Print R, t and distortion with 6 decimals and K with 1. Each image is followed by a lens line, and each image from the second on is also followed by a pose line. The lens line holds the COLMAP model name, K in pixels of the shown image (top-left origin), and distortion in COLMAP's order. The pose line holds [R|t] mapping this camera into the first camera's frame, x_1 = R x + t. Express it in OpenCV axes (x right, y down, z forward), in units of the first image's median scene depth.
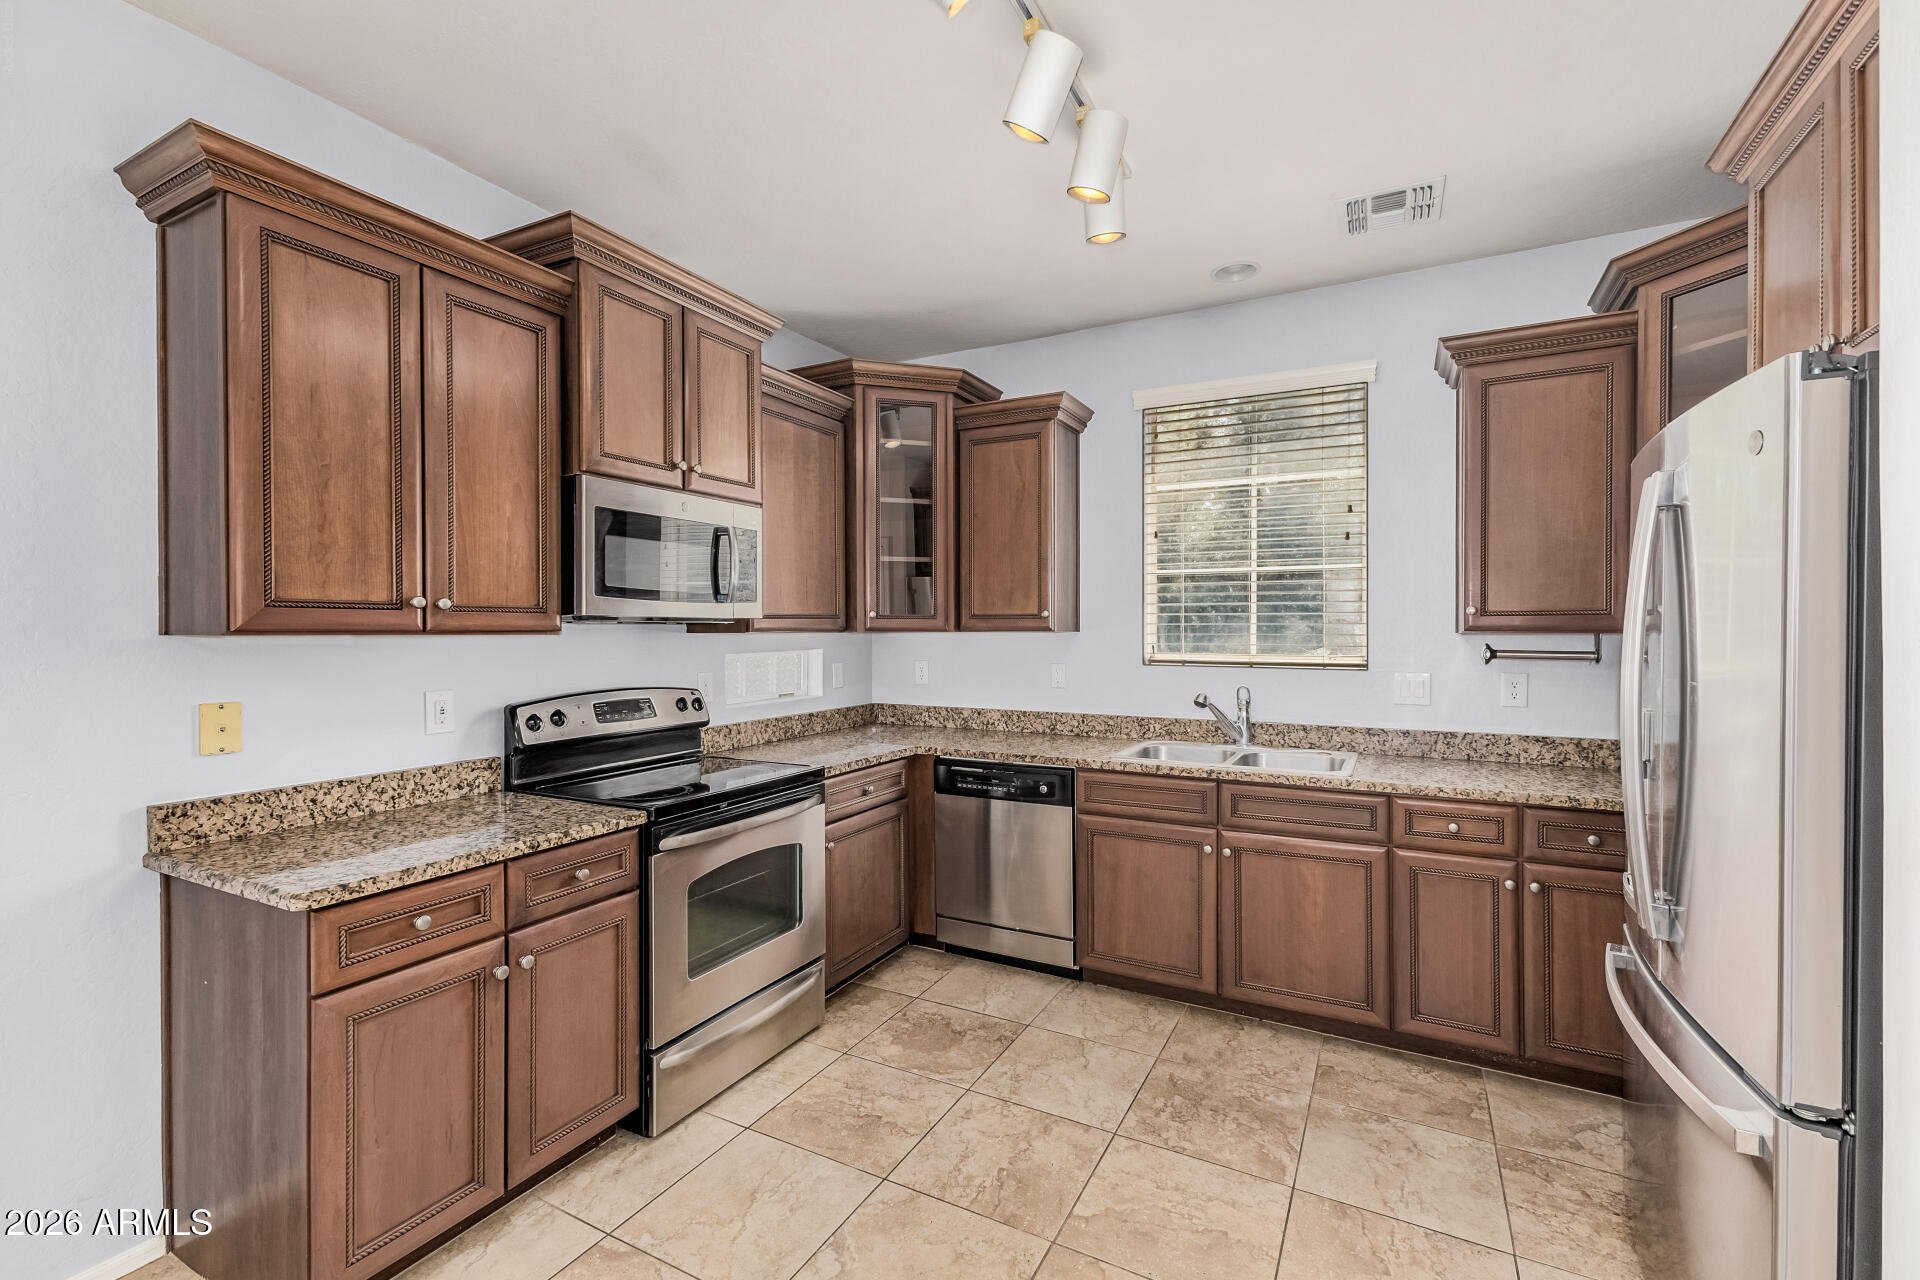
lens RADIAL K [[829.5, 0, 956.7], [0, 829.5, 634.8], [0, 0, 1]] dist [0.014762, -0.001084]
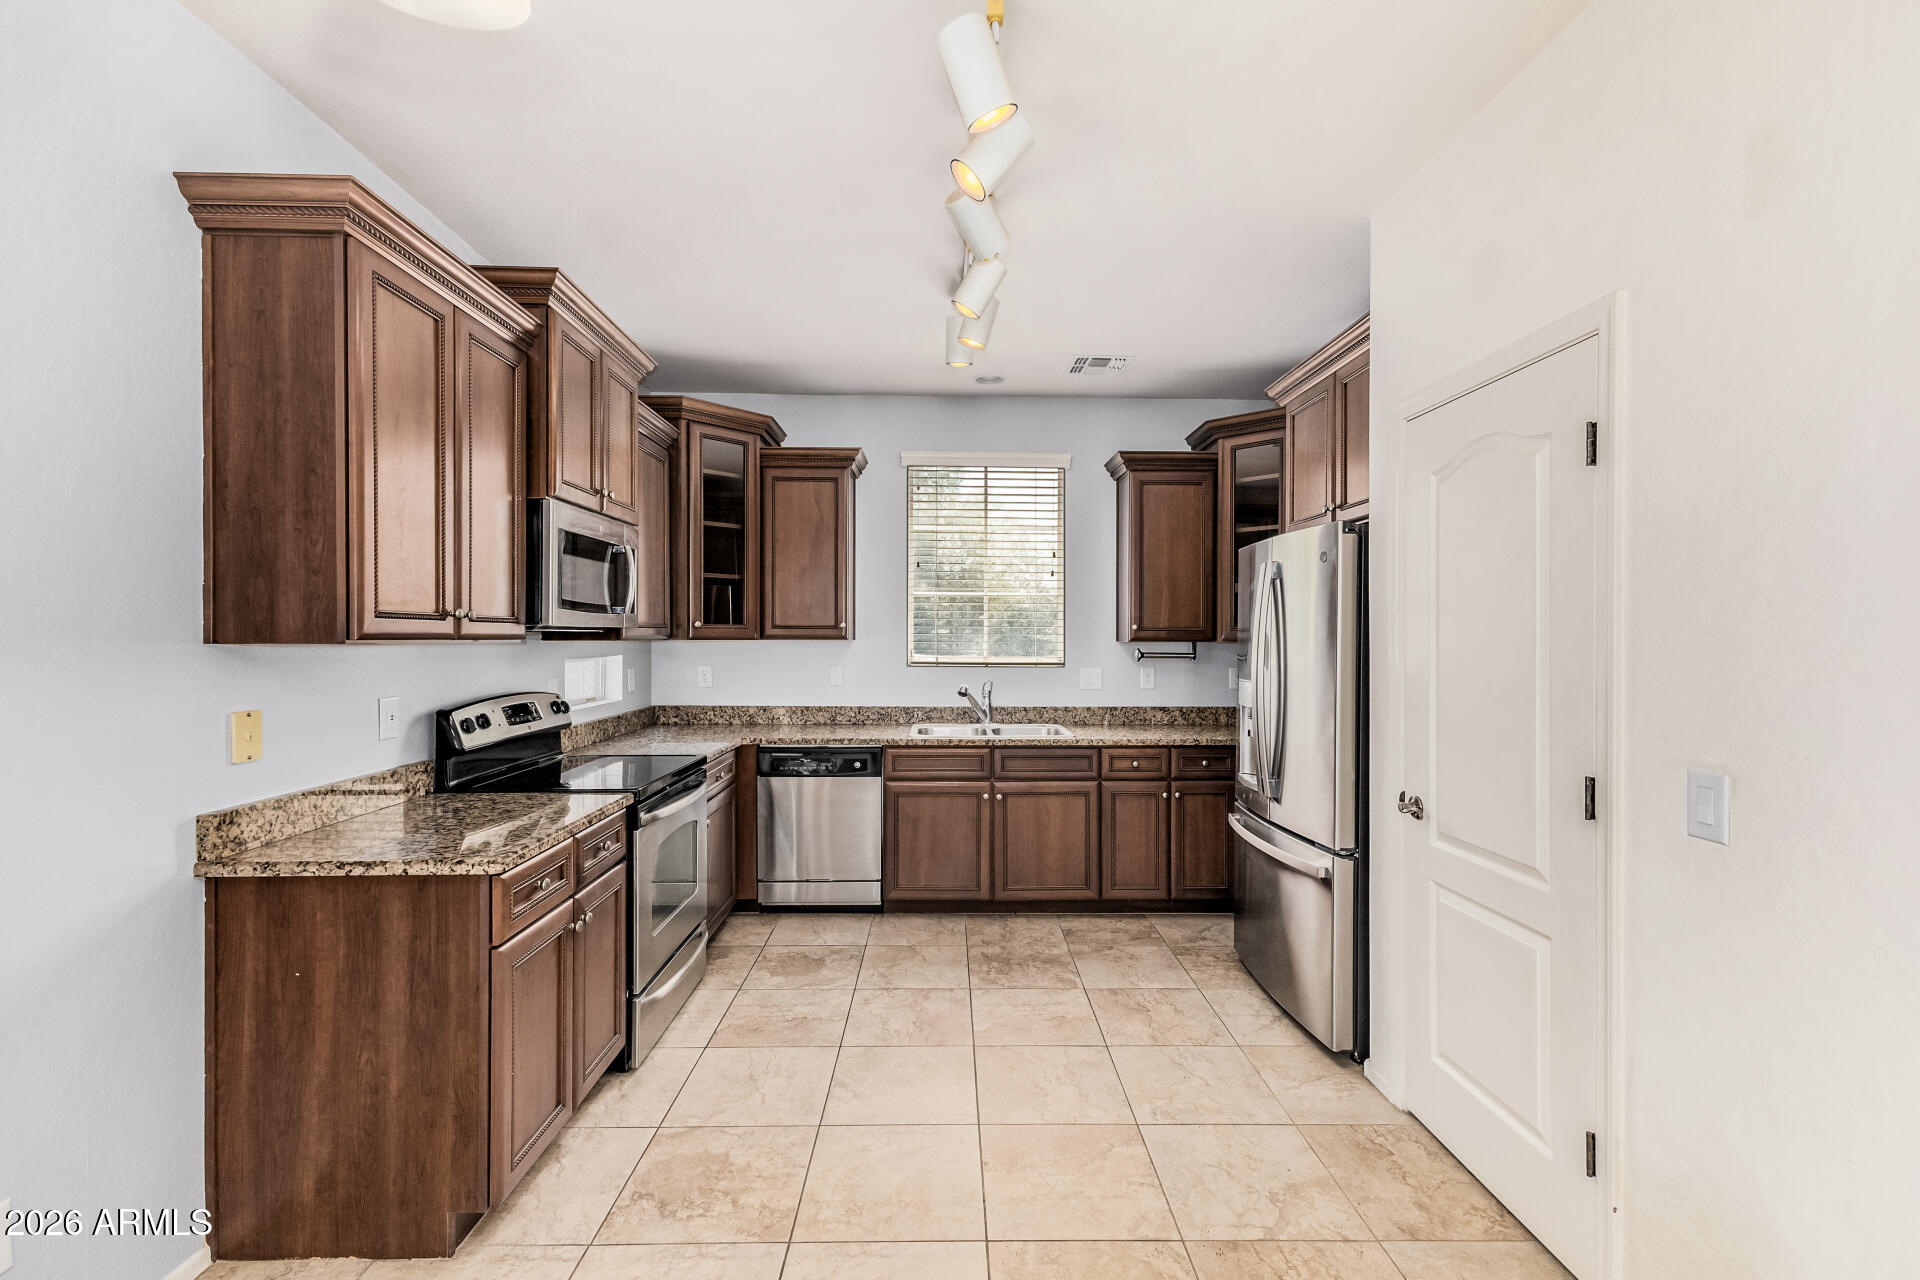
lens RADIAL K [[829.5, 0, 956.4], [0, 829.5, 641.3], [0, 0, 1]] dist [0.014762, -0.001084]
pose [[0.874065, 0.001234, 0.485807, -0.453995], [-0.001257, 0.999999, -0.000280, -0.002091], [-0.485807, -0.000366, 0.874066, -0.210163]]
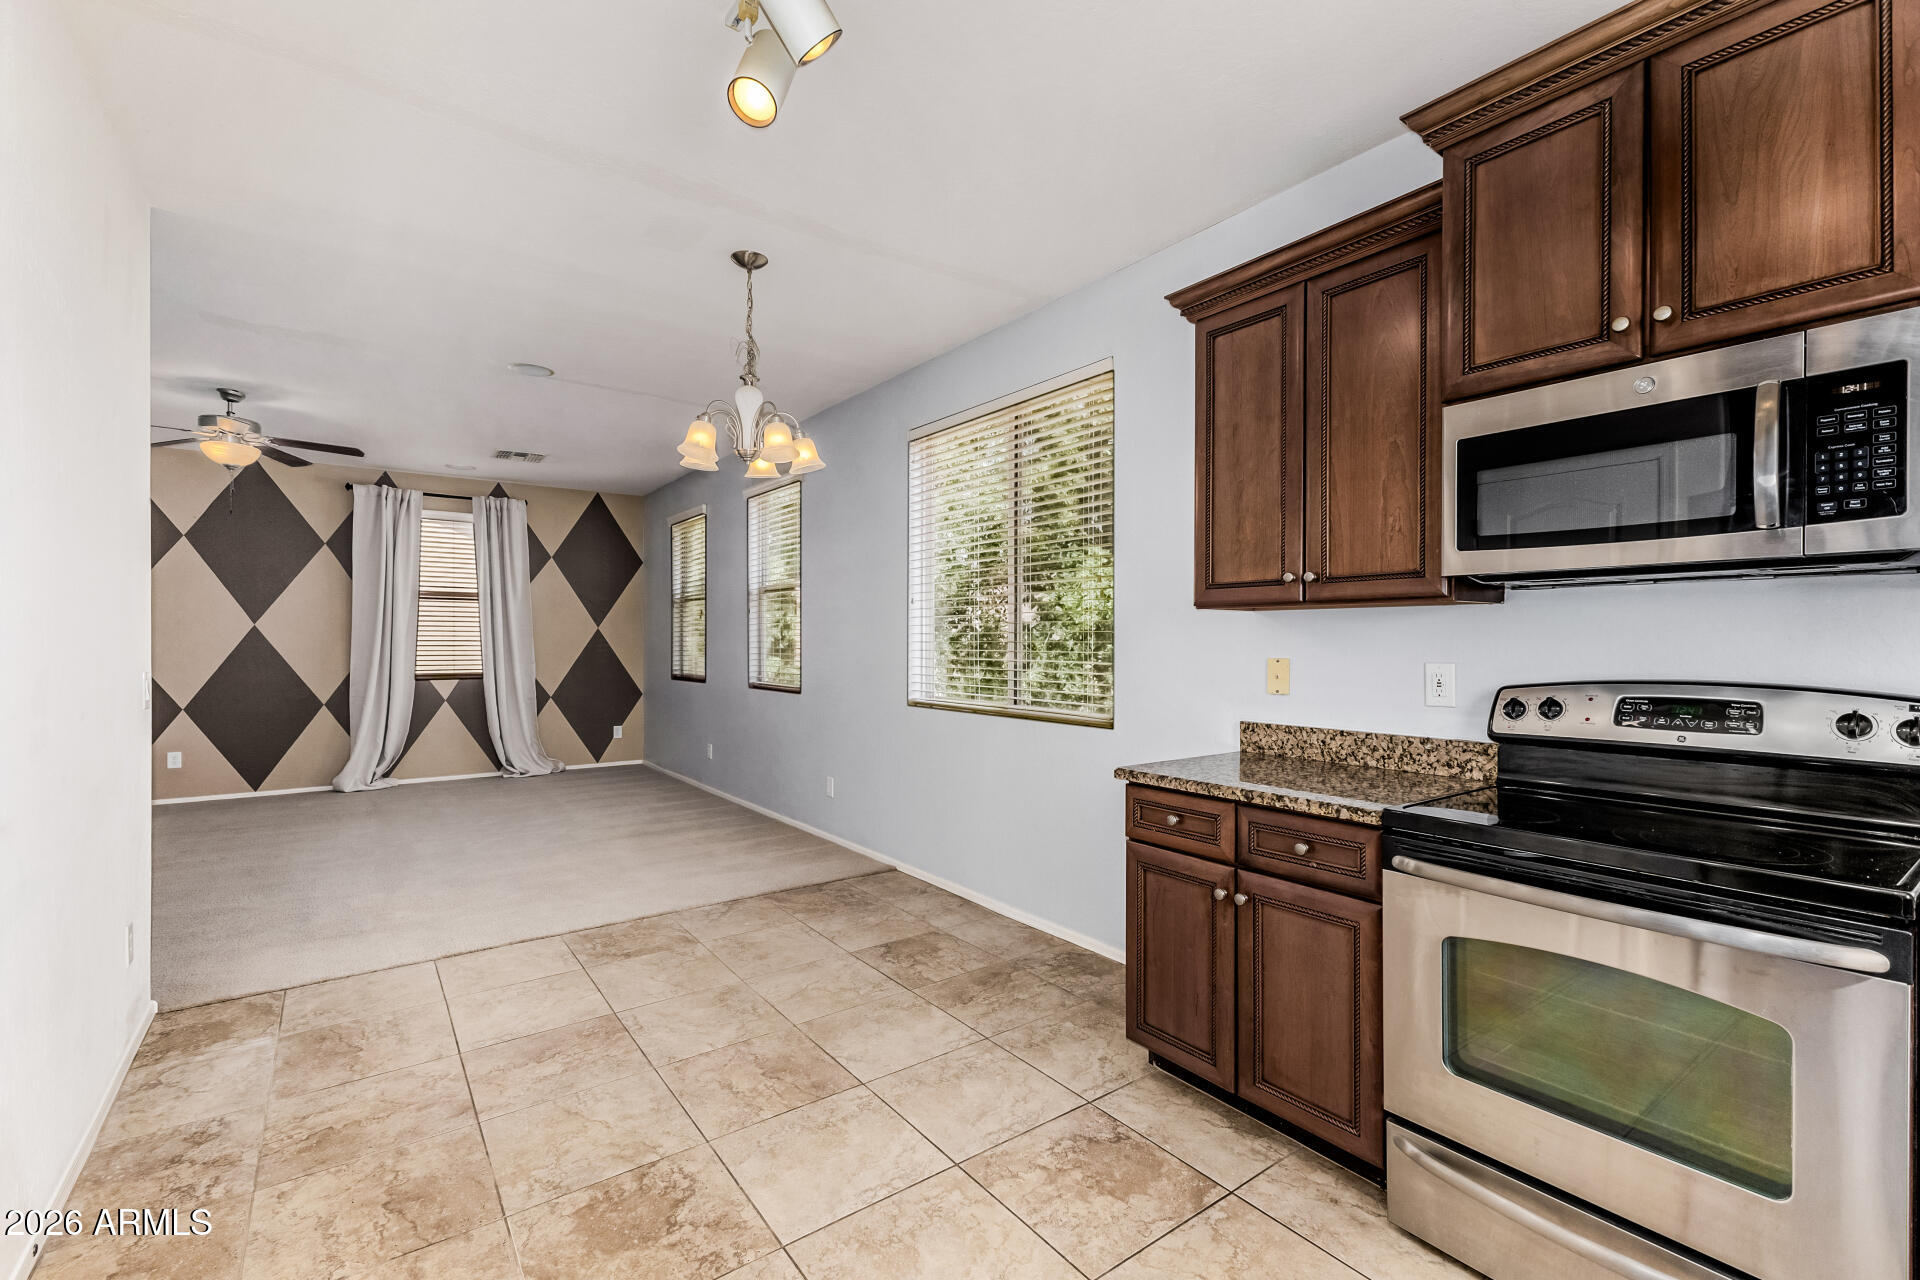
lens RADIAL K [[829.5, 0, 960.9], [0, 829.5, 644.1], [0, 0, 1]] dist [0.014762, -0.001084]
pose [[-0.428139, 0.006498, -0.903690, 0.452167], [-0.002948, 0.999959, 0.008587, 0.033873], [0.903708, 0.006341, -0.428102, 0.813333]]
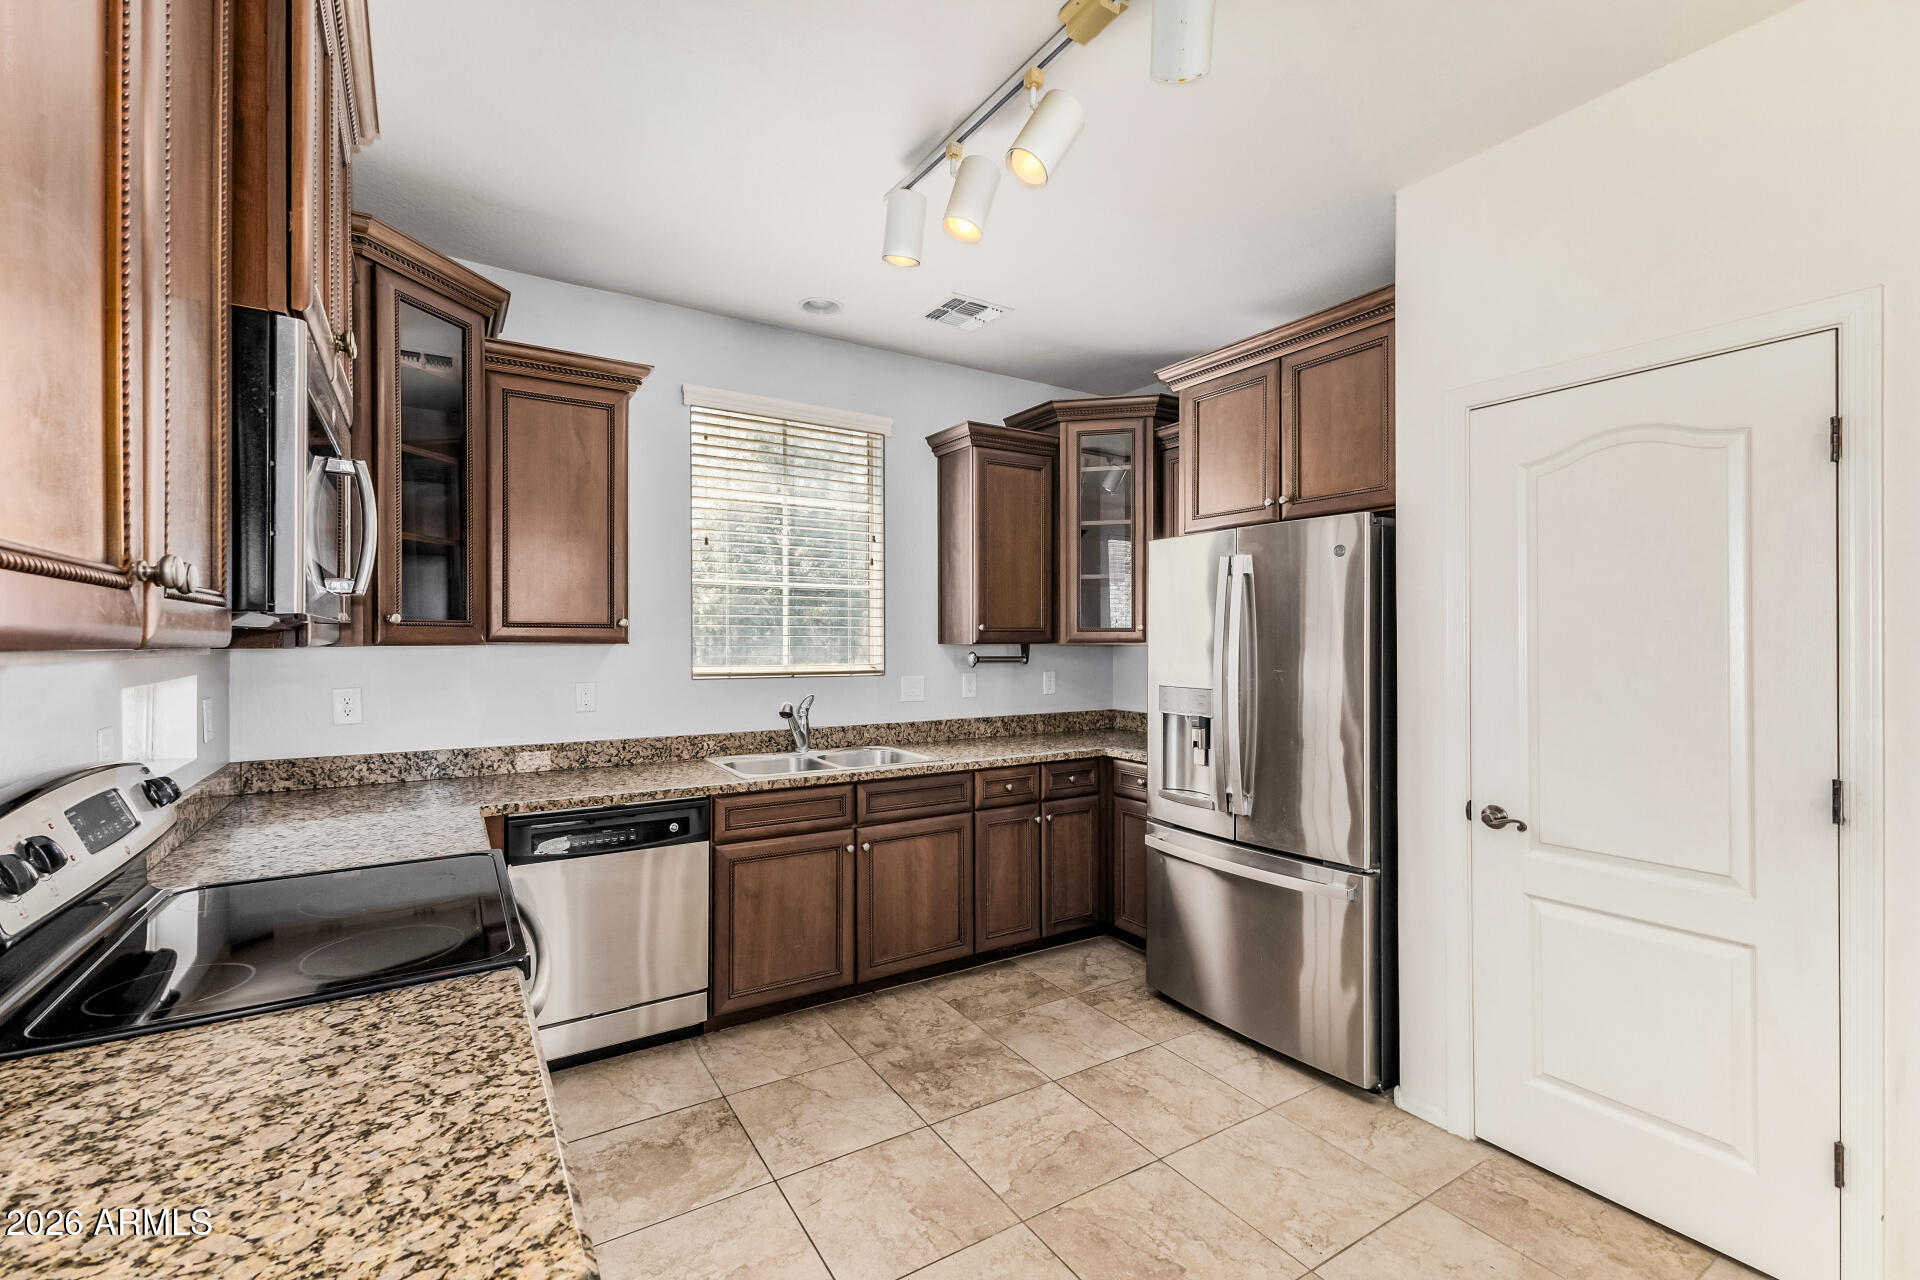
lens RADIAL K [[829.5, 0, 954.4], [0, 829.5, 638.9], [0, 0, 1]] dist [0.014762, -0.001084]
pose [[0.499557, 0.002183, 0.866278, -0.598803], [0.004515, 0.999977, -0.005123, -0.004377], [-0.866269, 0.006471, 0.499536, 0.383195]]
